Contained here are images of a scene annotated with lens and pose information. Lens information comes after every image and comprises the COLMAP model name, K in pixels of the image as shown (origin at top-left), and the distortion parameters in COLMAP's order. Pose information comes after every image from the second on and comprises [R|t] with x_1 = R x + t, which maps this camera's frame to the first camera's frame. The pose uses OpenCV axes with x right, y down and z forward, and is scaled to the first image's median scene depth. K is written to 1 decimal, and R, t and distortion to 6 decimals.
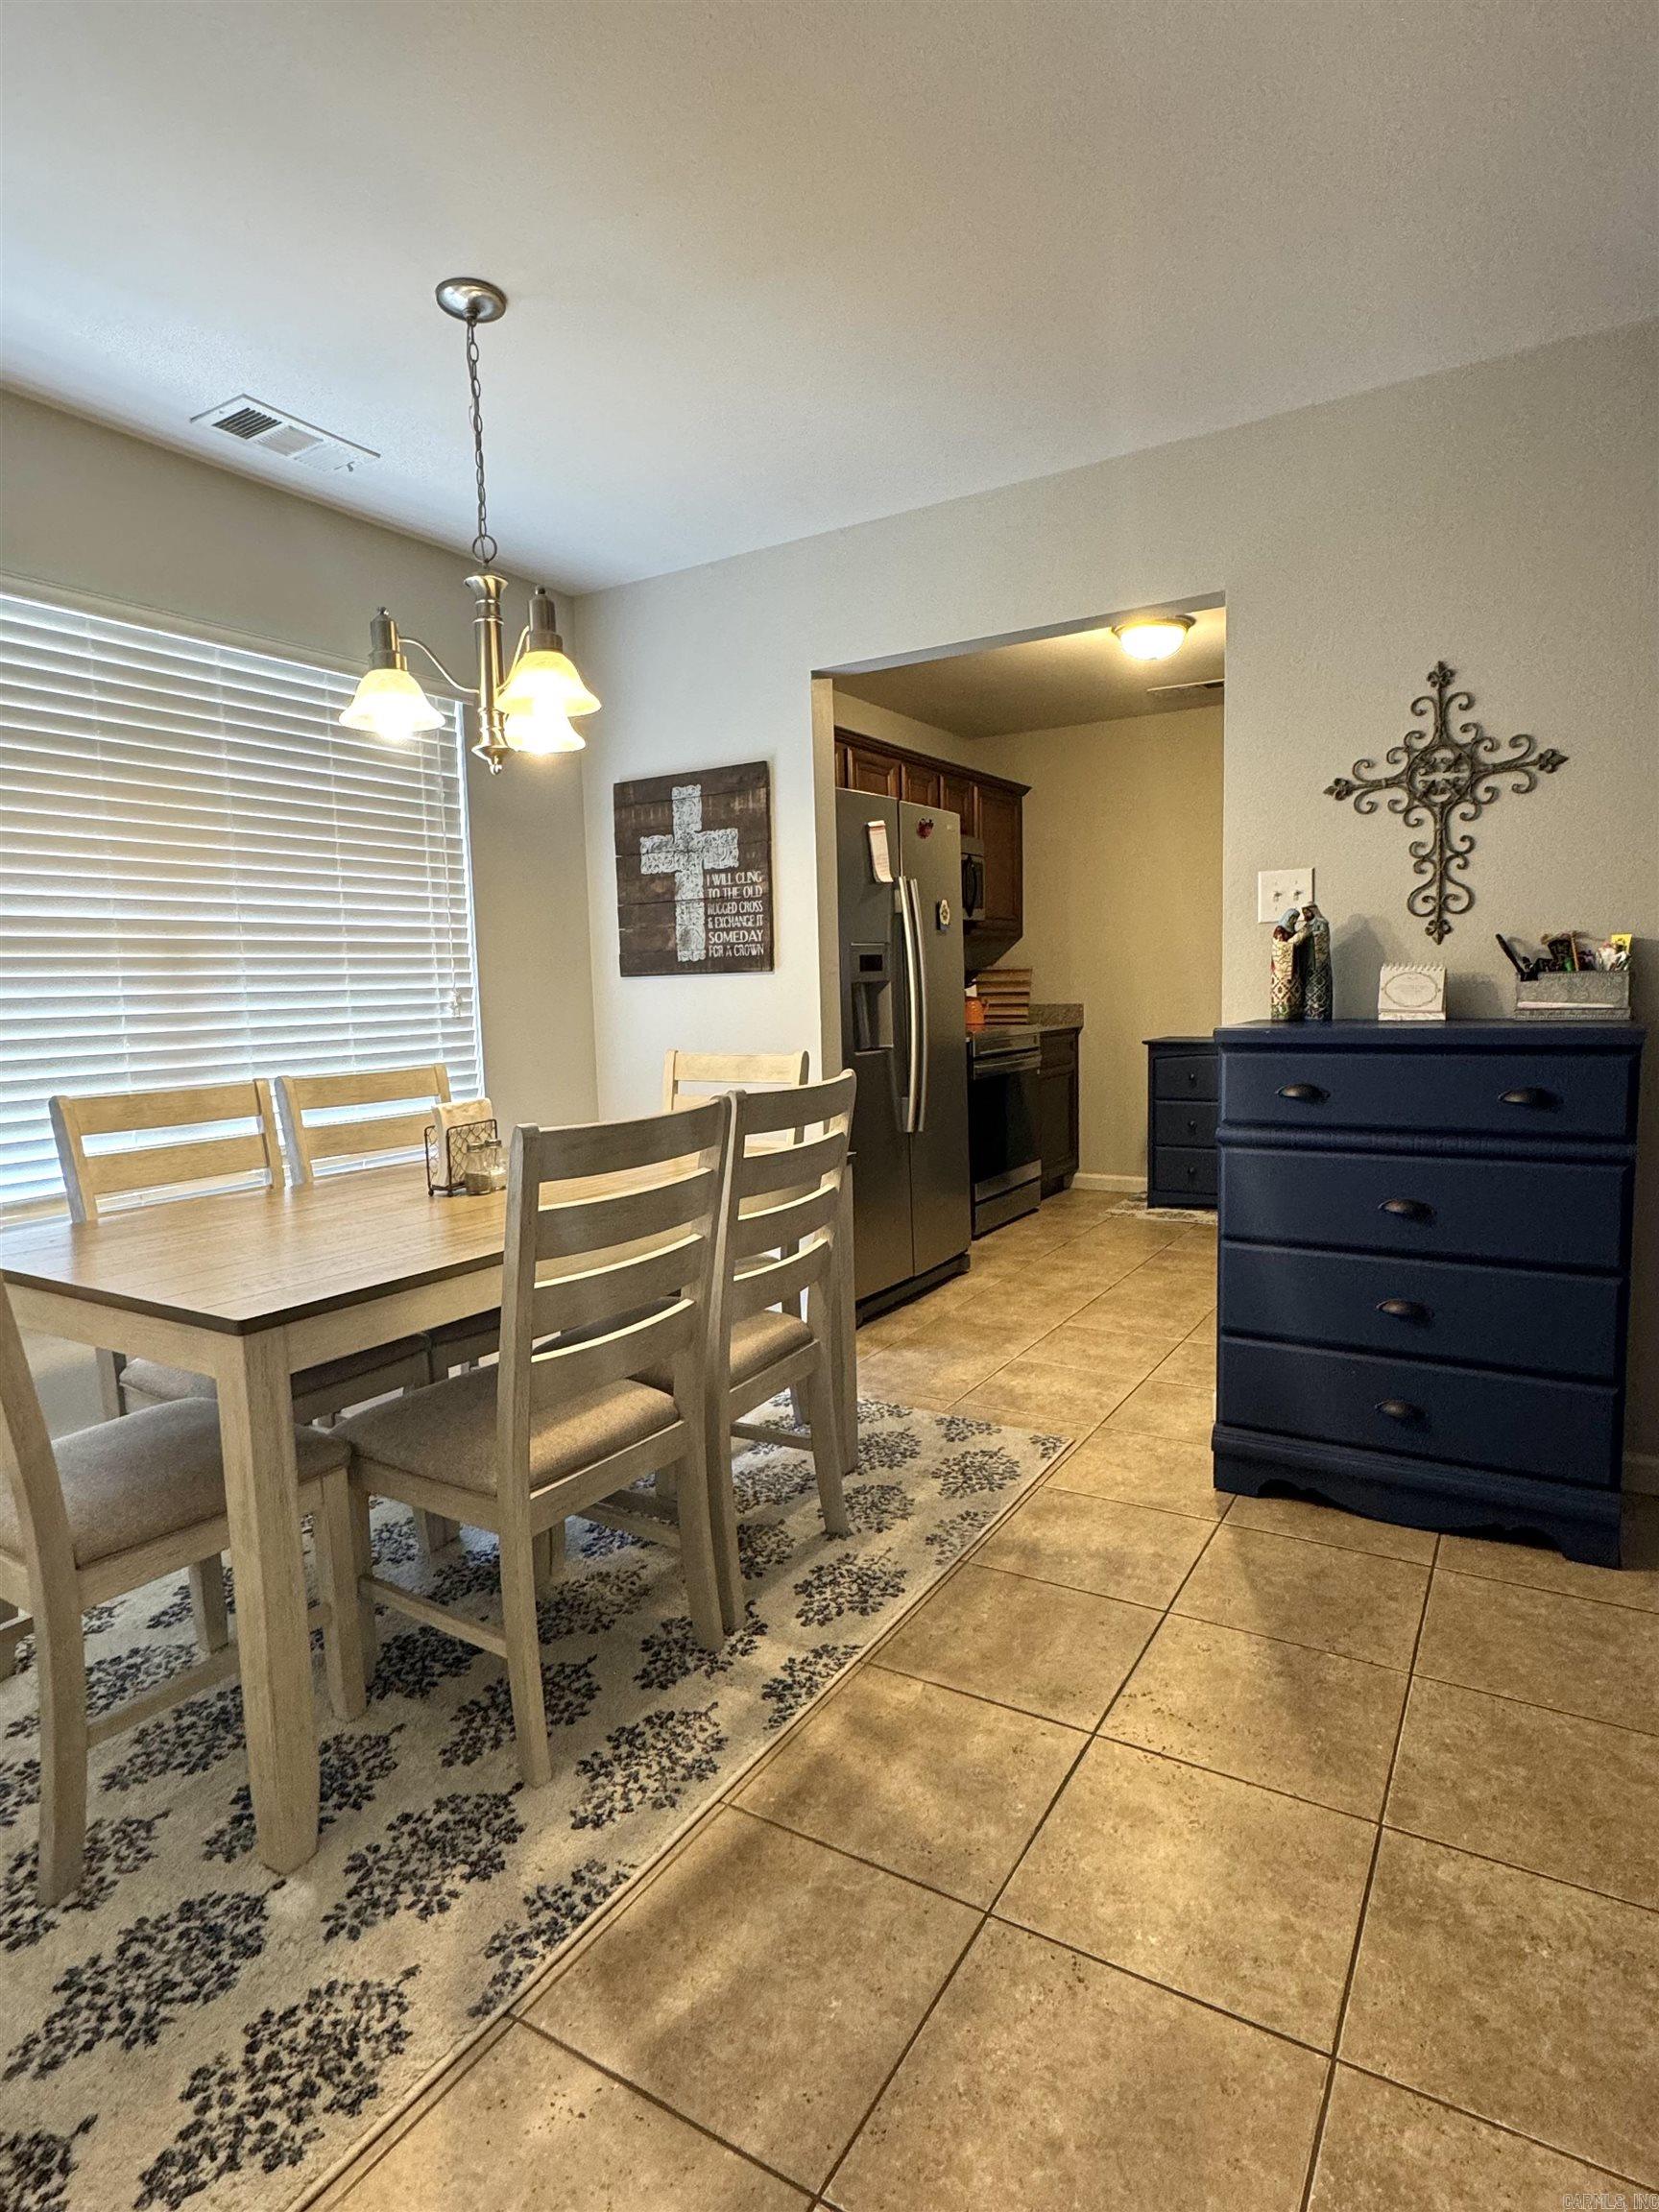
lens RADIAL K [[1191.5, 0, 812.7], [0, 1191.5, 1108.5], [0, 0, 1]] dist [-0.000270, -0.000431]
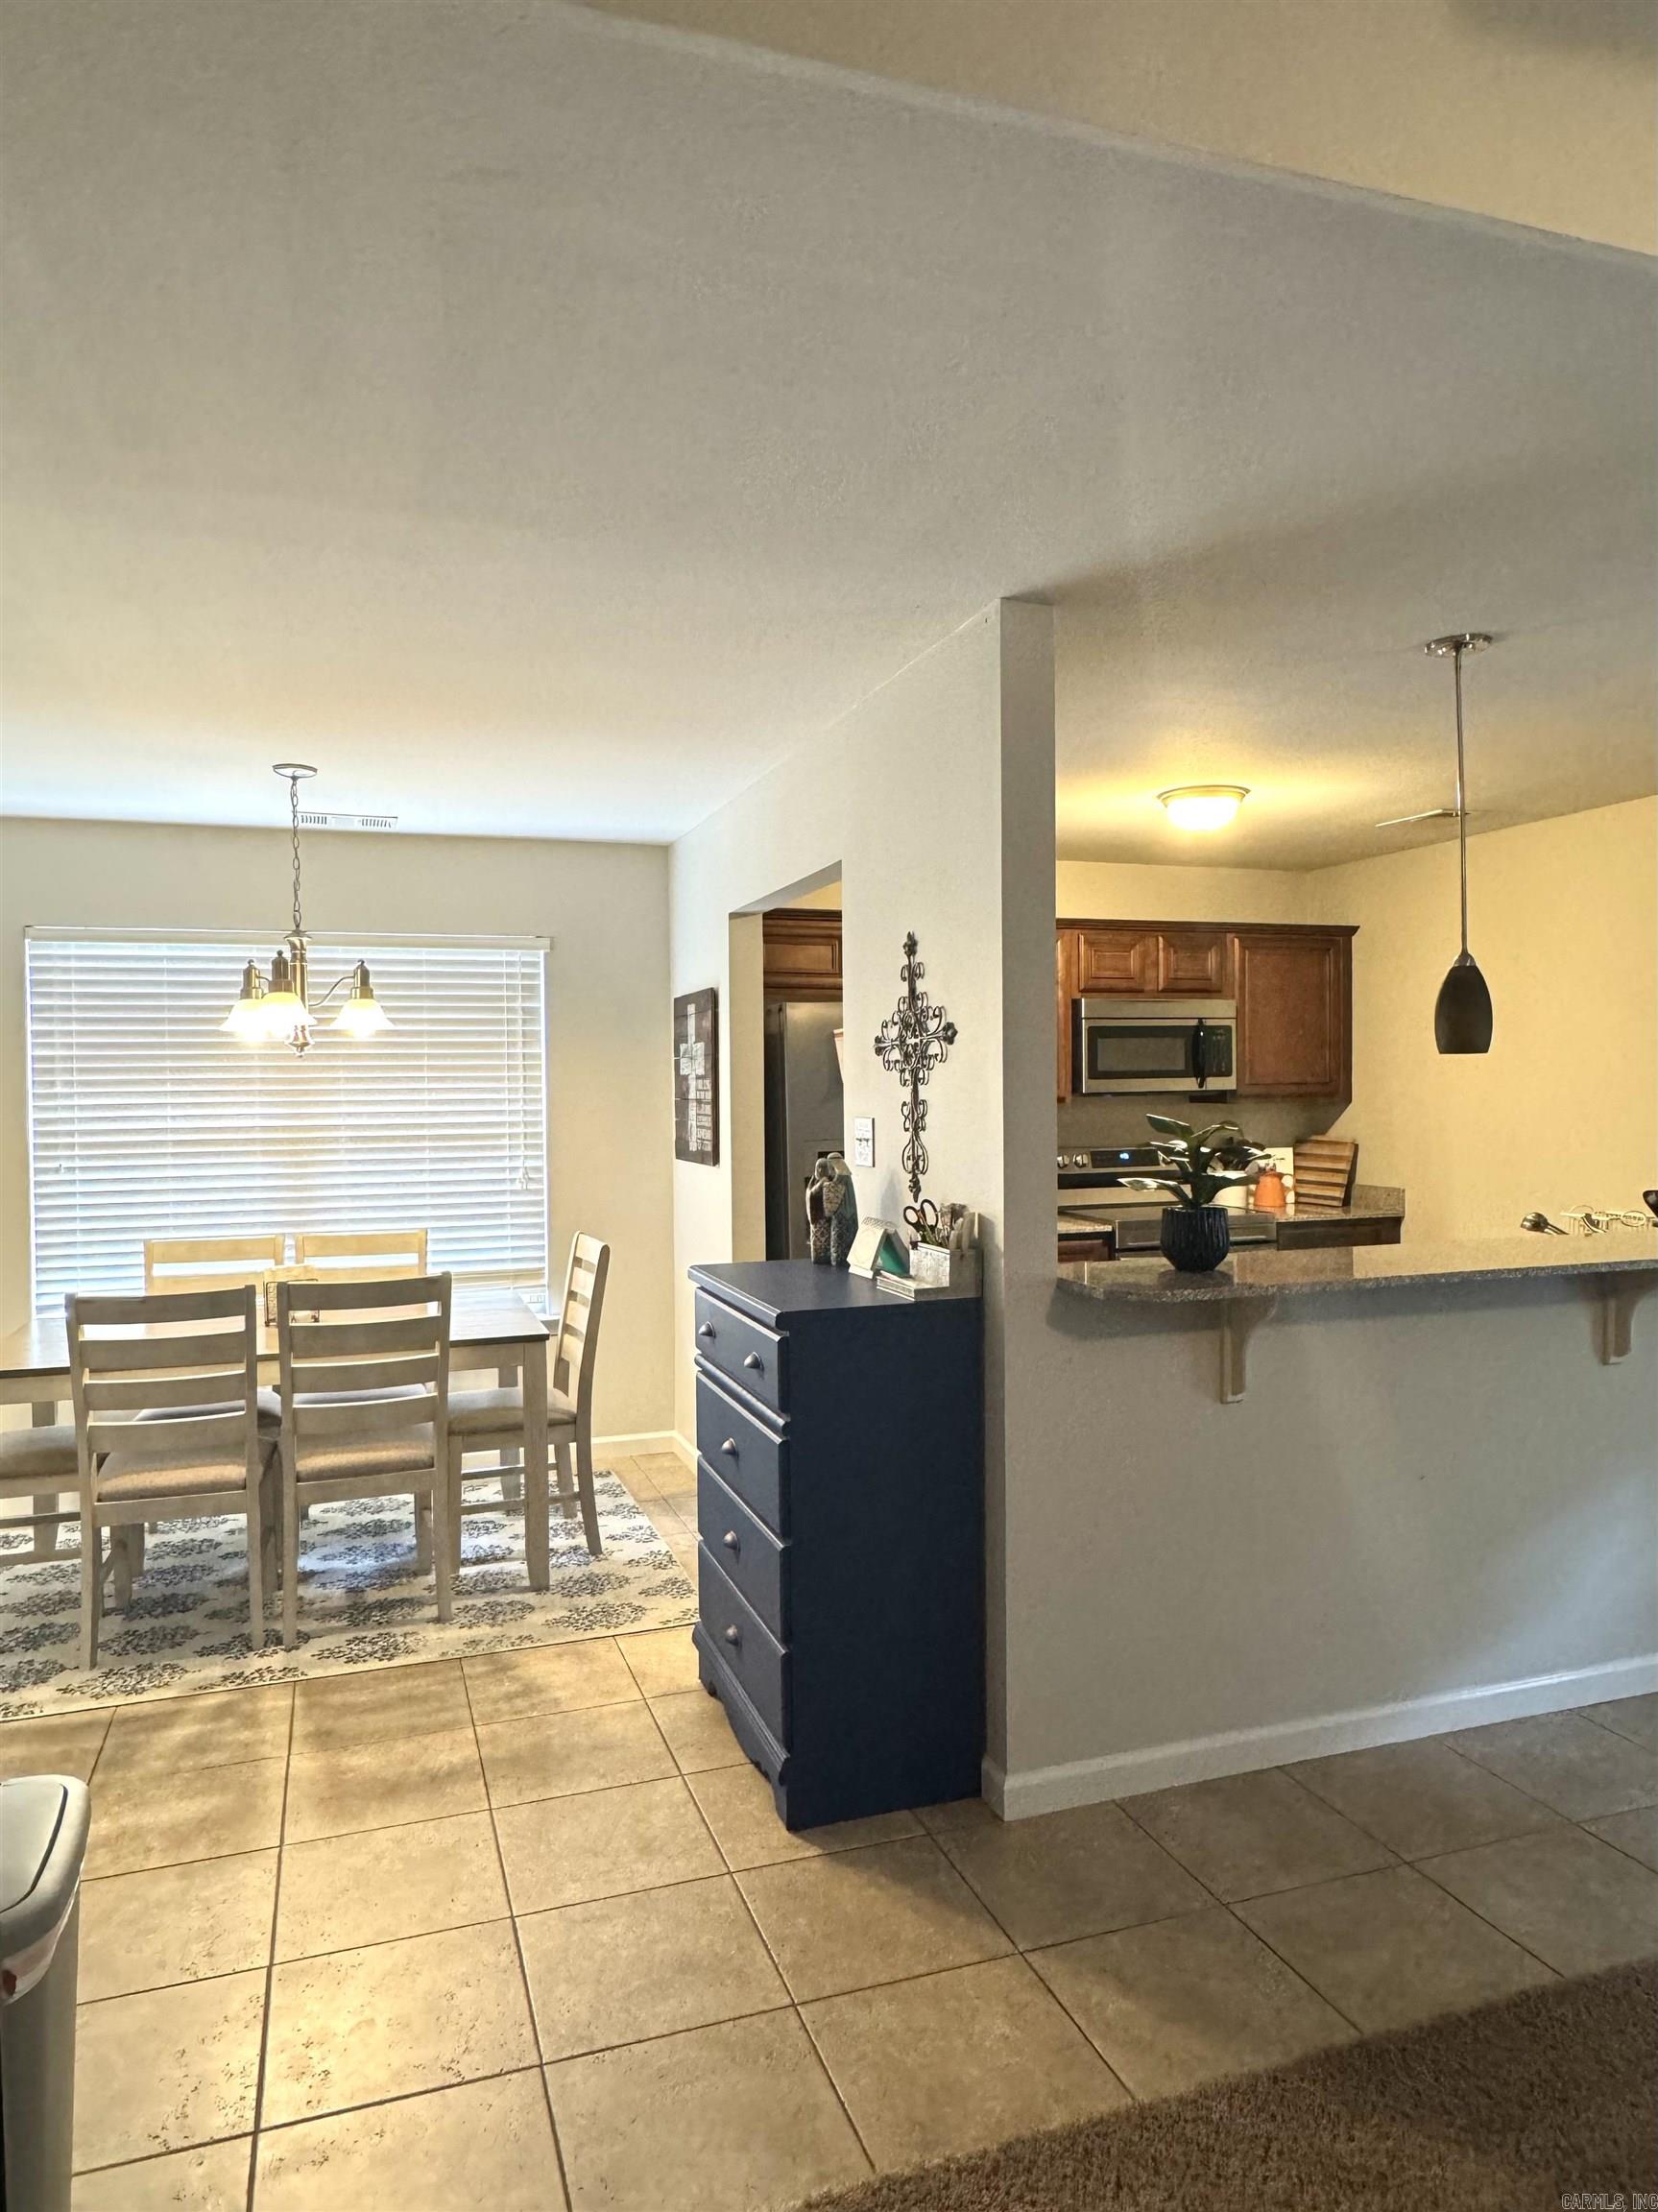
lens RADIAL K [[1420.3, 0, 830.5], [0, 1420.3, 1113.4], [0, 0, 1]] dist [-0.005564, -0.000025]
pose [[0.772012, 0.032949, -0.634753, 1.245917], [-0.077692, 0.996059, -0.042788, -0.157484], [0.630842, 0.082348, 0.771529, 0.014546]]
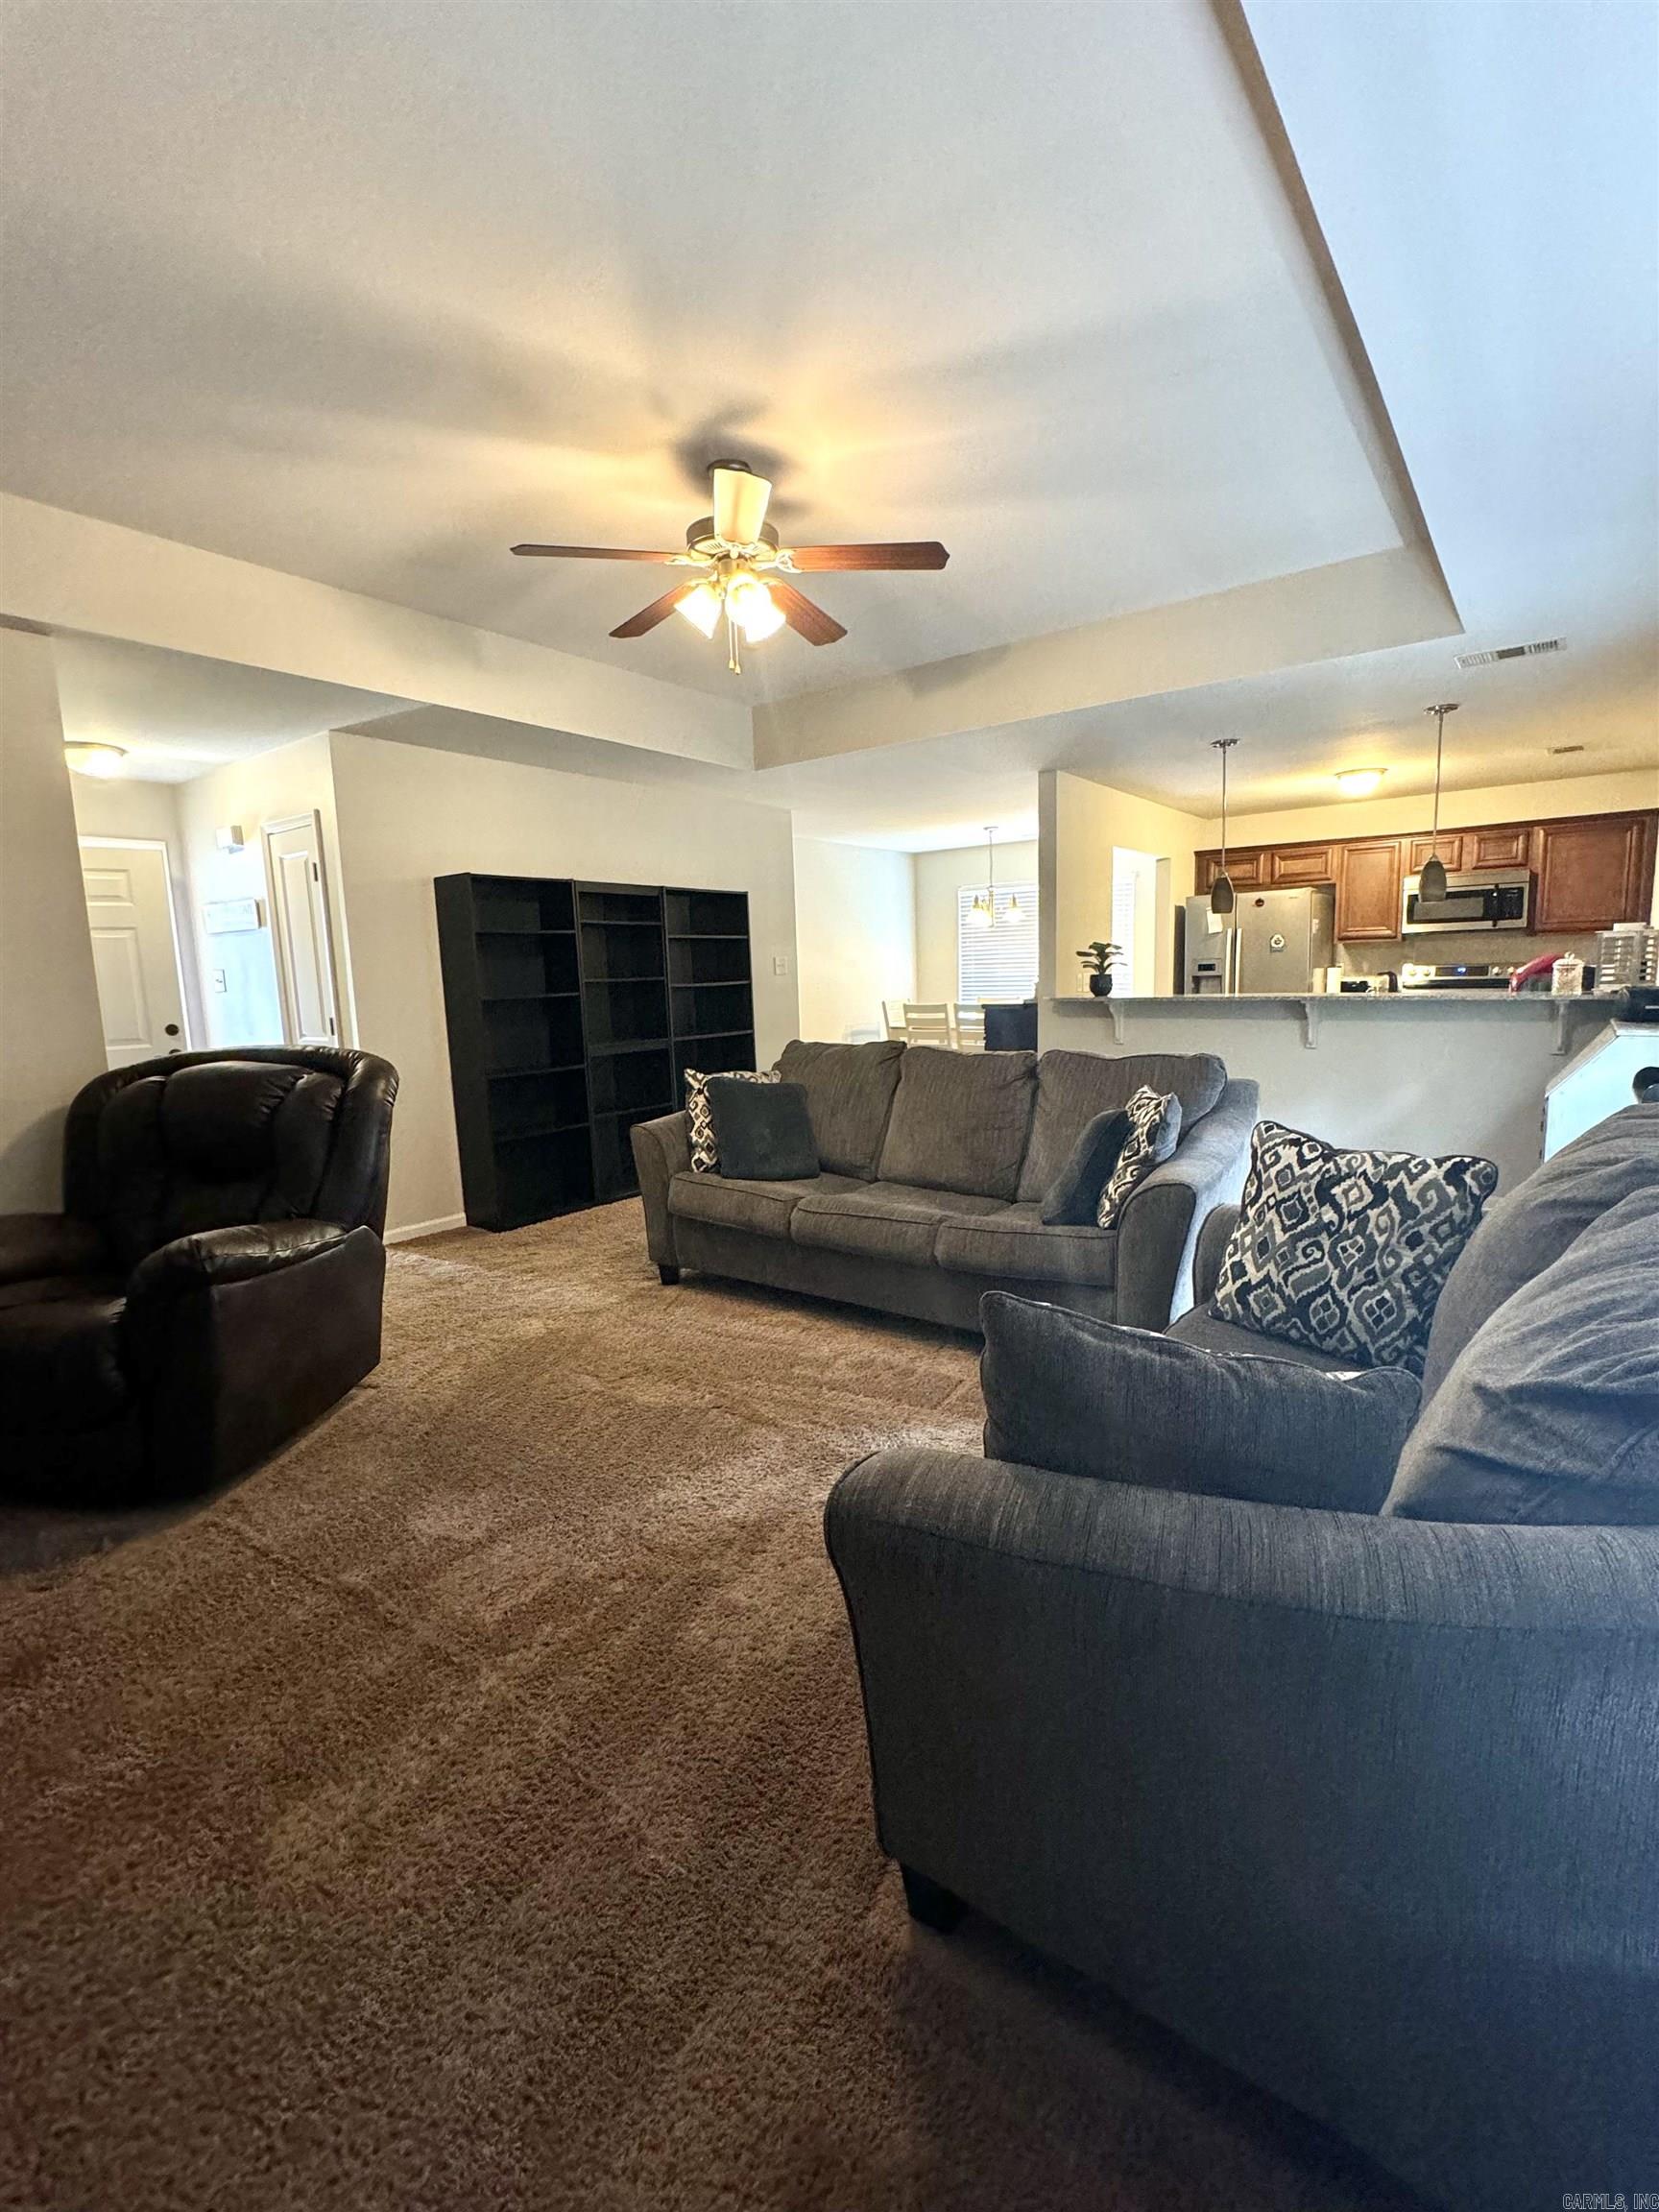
lens RADIAL K [[970.1, 0, 852.0], [0, 970.1, 1095.3], [0, 0, 1]] dist [0.003192, 0.000211]
pose [[-0.086936, 0.170453, -0.981523, 2.946971], [-0.070008, 0.981772, 0.176697, -0.239228], [0.993751, 0.084076, -0.073418, 0.678956]]
